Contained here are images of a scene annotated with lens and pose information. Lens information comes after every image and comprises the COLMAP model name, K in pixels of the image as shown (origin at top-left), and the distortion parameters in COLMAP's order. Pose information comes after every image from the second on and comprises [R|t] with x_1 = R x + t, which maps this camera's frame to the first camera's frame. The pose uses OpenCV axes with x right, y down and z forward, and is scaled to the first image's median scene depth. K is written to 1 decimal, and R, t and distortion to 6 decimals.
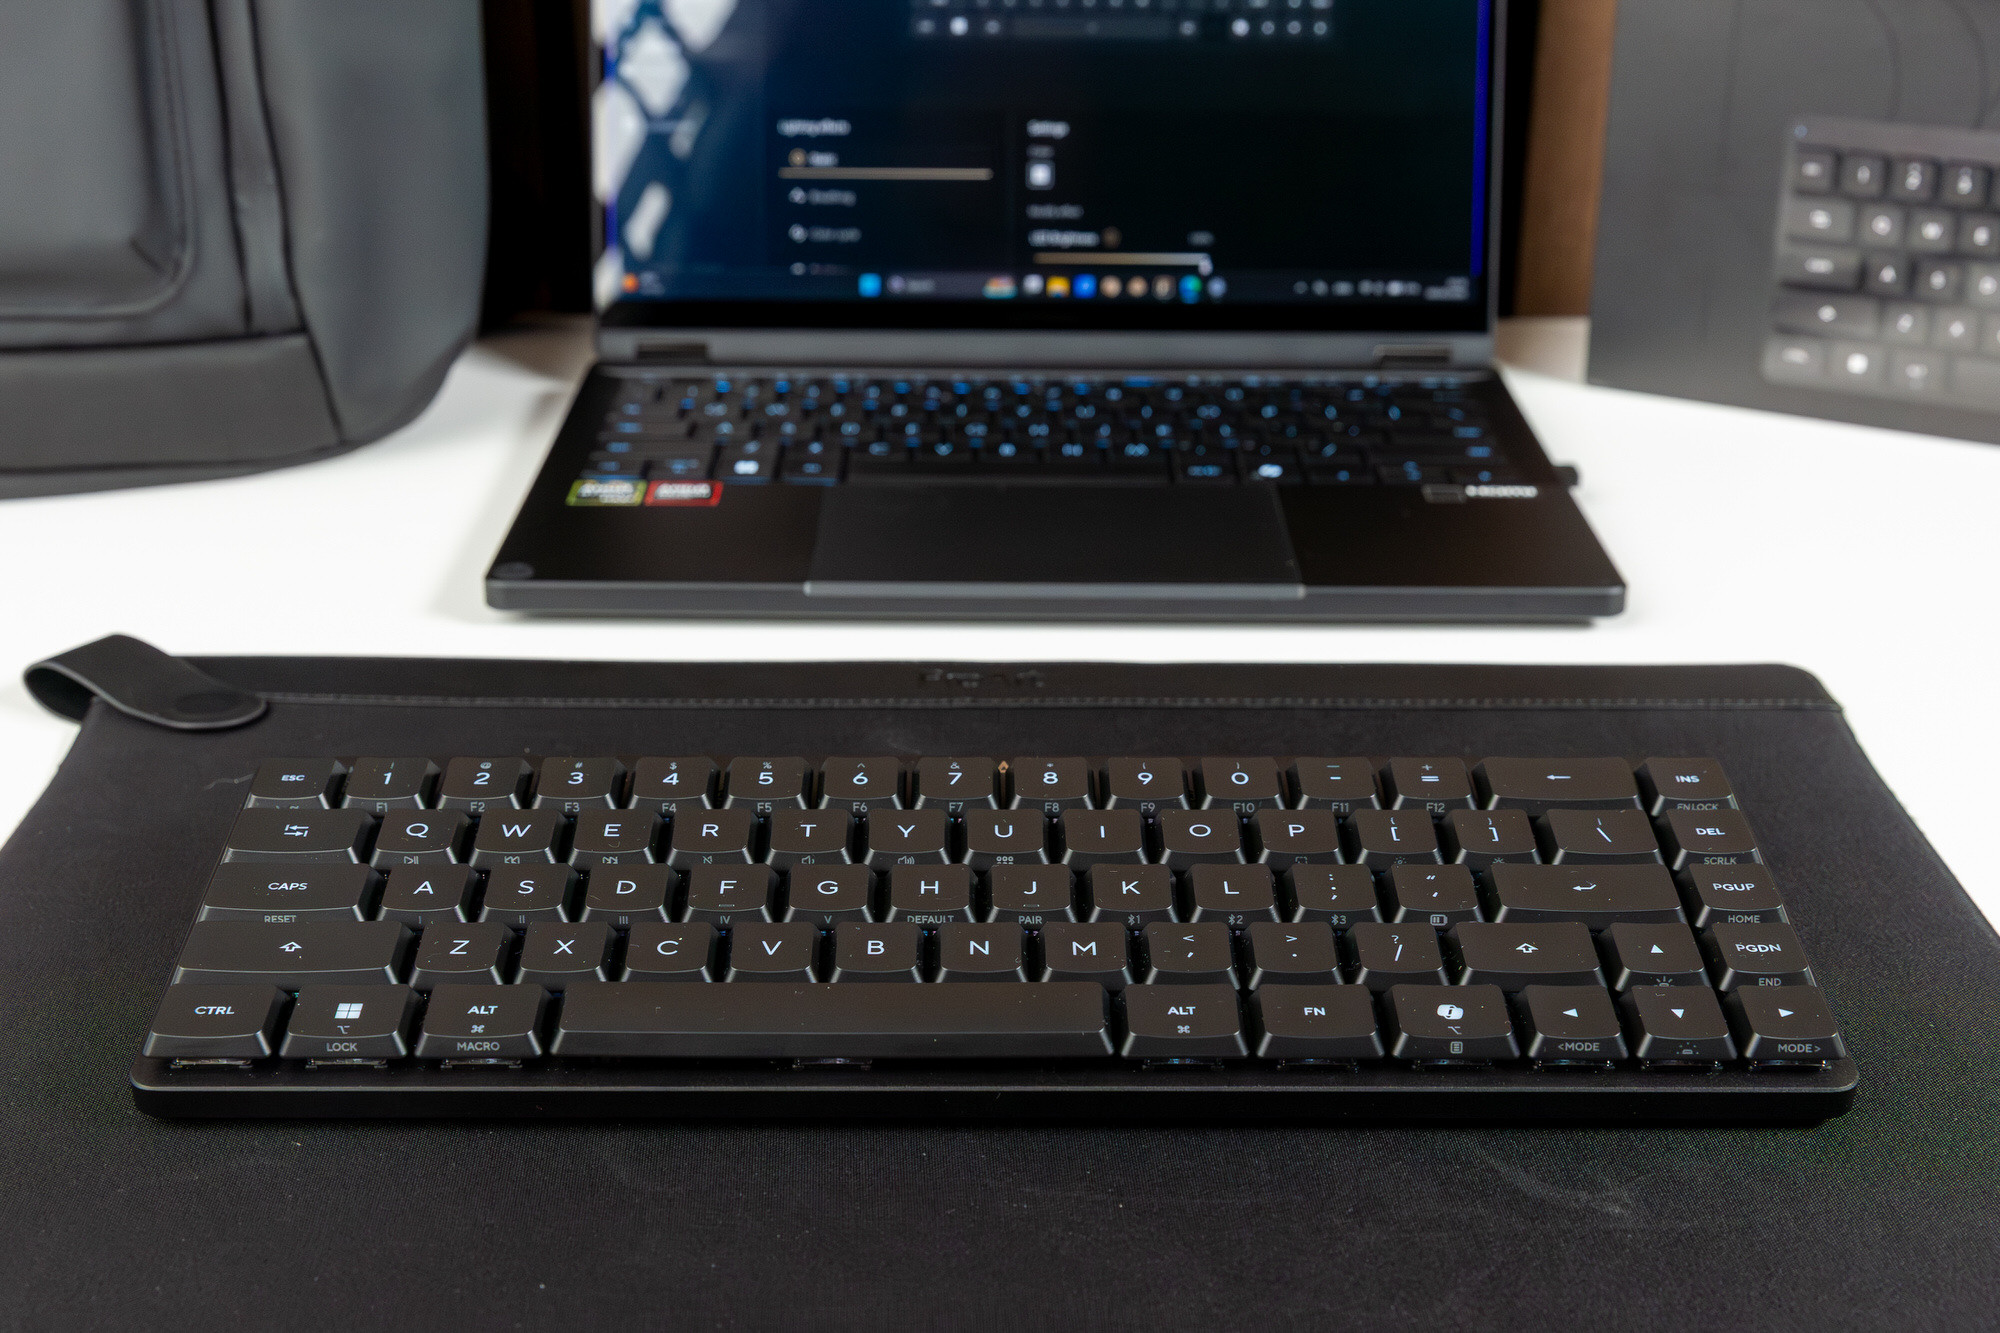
lens RADIAL K [[2904.7, 0, 976.4], [0, 2904.7, 615.9], [0, 0, 1]] dist [-0.024036, 0.000000]
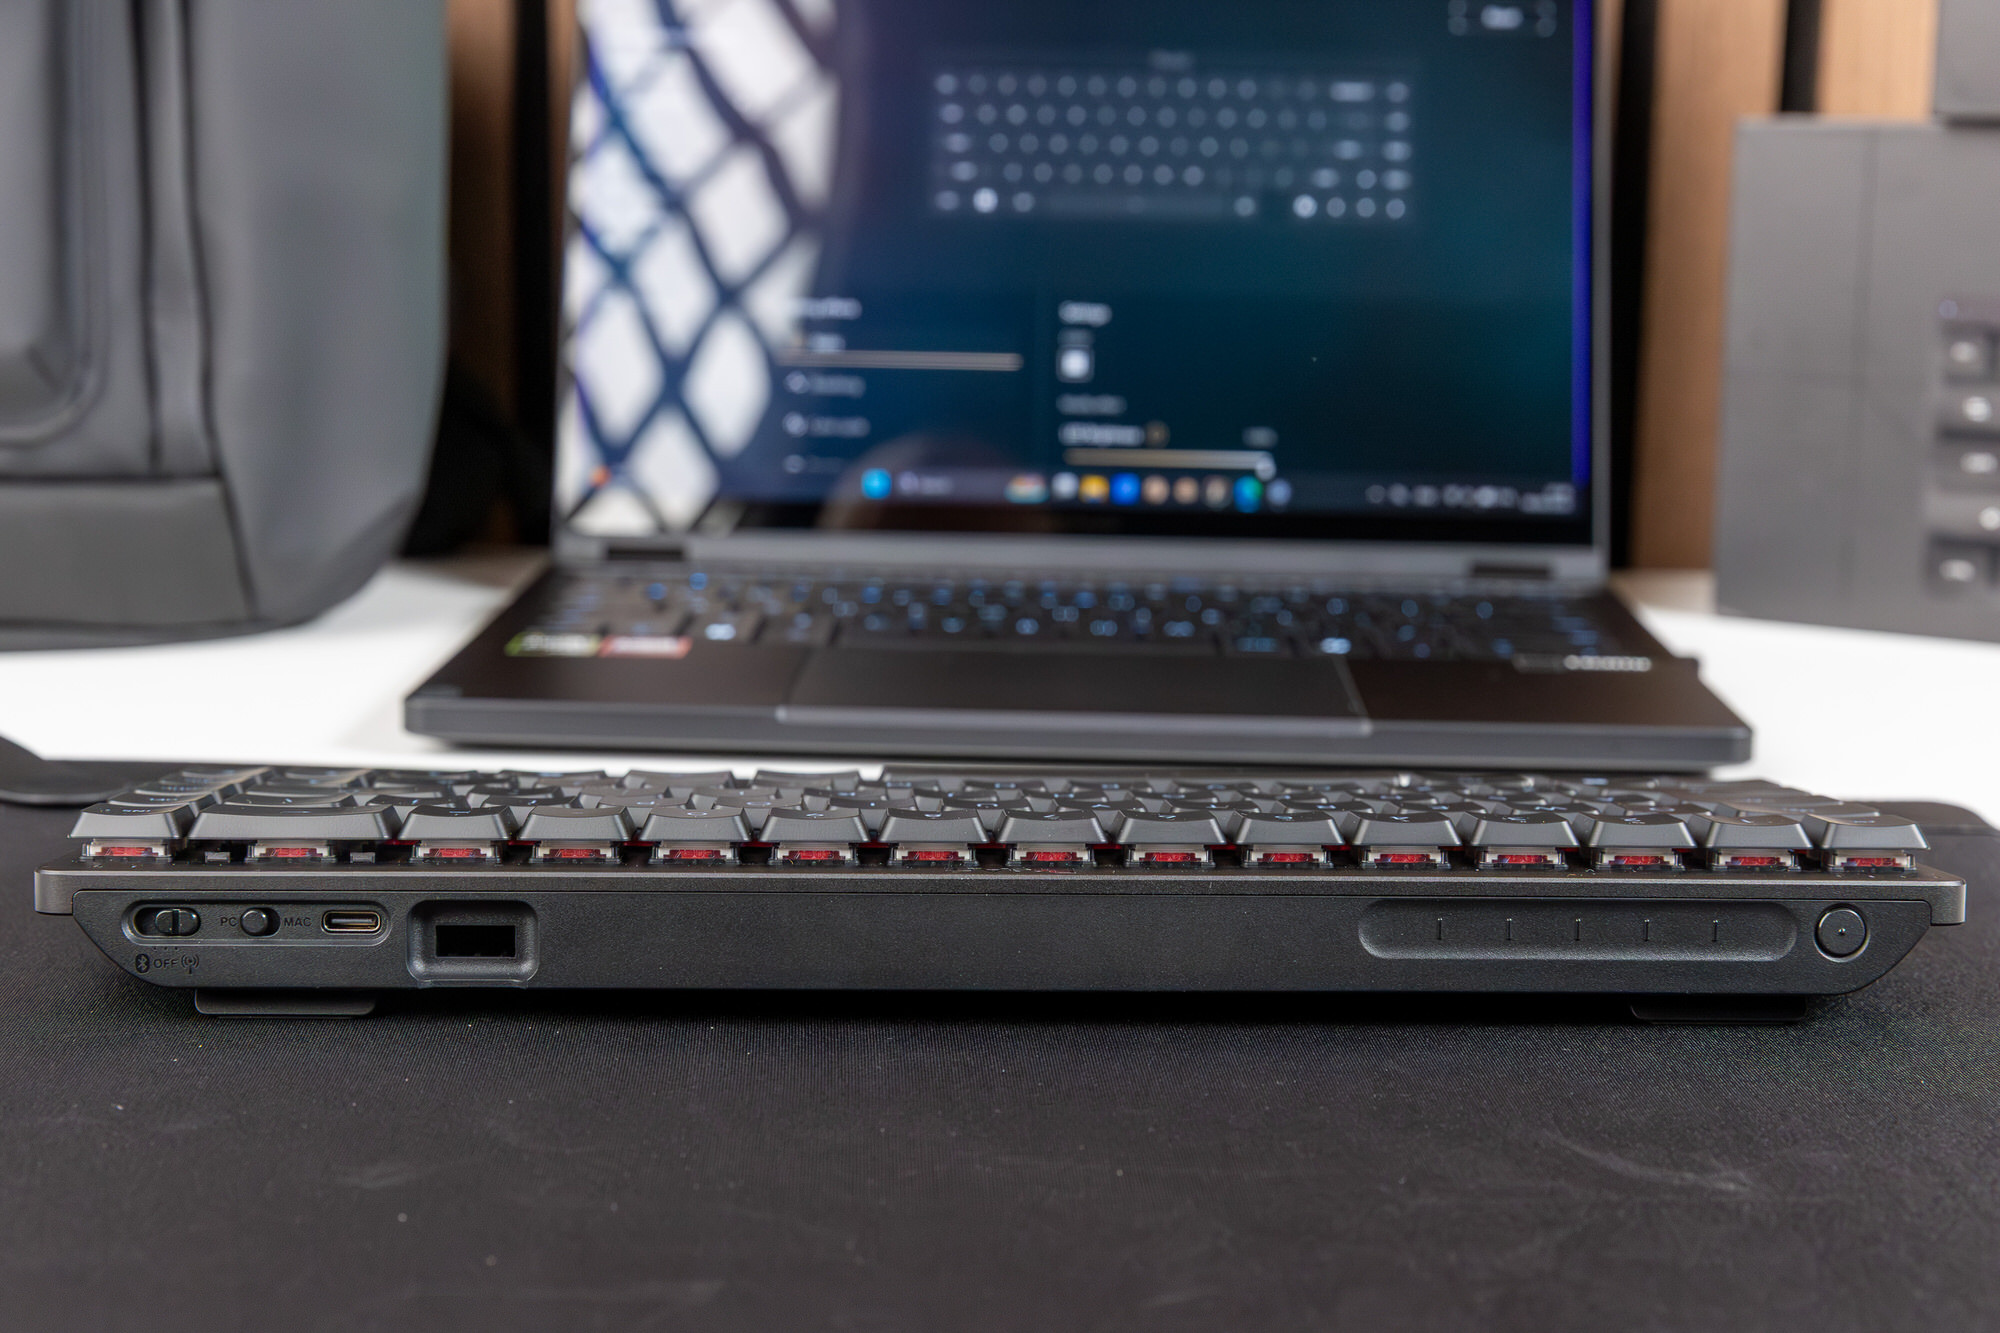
lens RADIAL K [[3490.6, 0, 993.5], [0, 3490.6, 666.5], [0, 0, 1]] dist [-0.039793, 0.000000]
pose [[0.999634, 0.015730, -0.022006, 0.022076], [-0.020893, 0.965715, -0.258764, 0.207517], [0.017181, 0.259129, 0.965690, 0.013107]]
